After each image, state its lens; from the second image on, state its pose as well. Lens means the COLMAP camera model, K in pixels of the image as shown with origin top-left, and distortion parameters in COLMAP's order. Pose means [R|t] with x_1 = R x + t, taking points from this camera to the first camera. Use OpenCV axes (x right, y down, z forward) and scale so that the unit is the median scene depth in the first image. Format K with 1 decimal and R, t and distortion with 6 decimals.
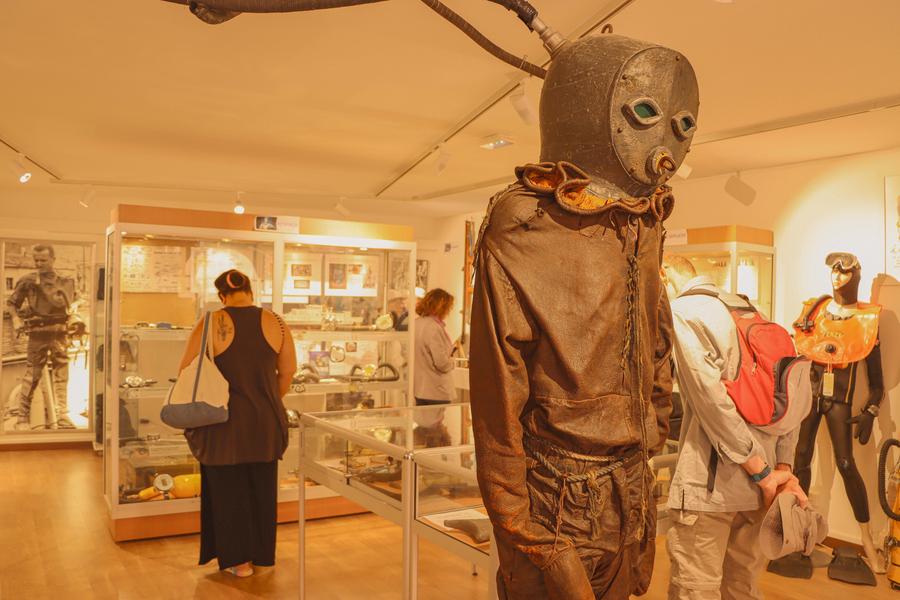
lens RADIAL K [[752.4, 0, 450.0], [0, 752.4, 300.0], [0, 0, 1]] dist [-0.106951, 0.005744]
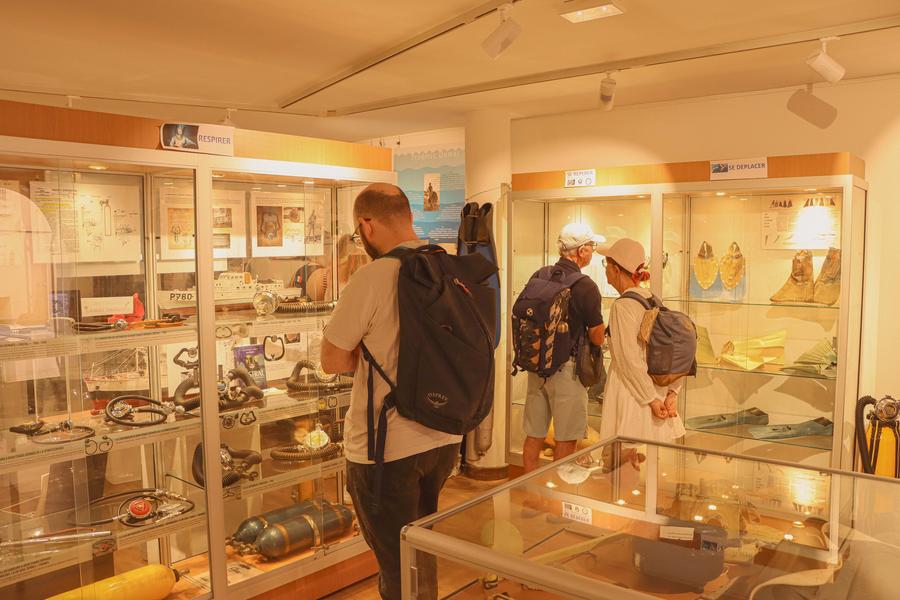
lens RADIAL K [[752.4, 0, 450.0], [0, 752.4, 300.0], [0, 0, 1]] dist [-0.106951, 0.005744]
pose [[0.954997, -0.045553, 0.293096, -0.236677], [0.021205, 0.996094, 0.085720, -0.025056], [-0.295856, -0.075647, 0.952233, 0.430463]]
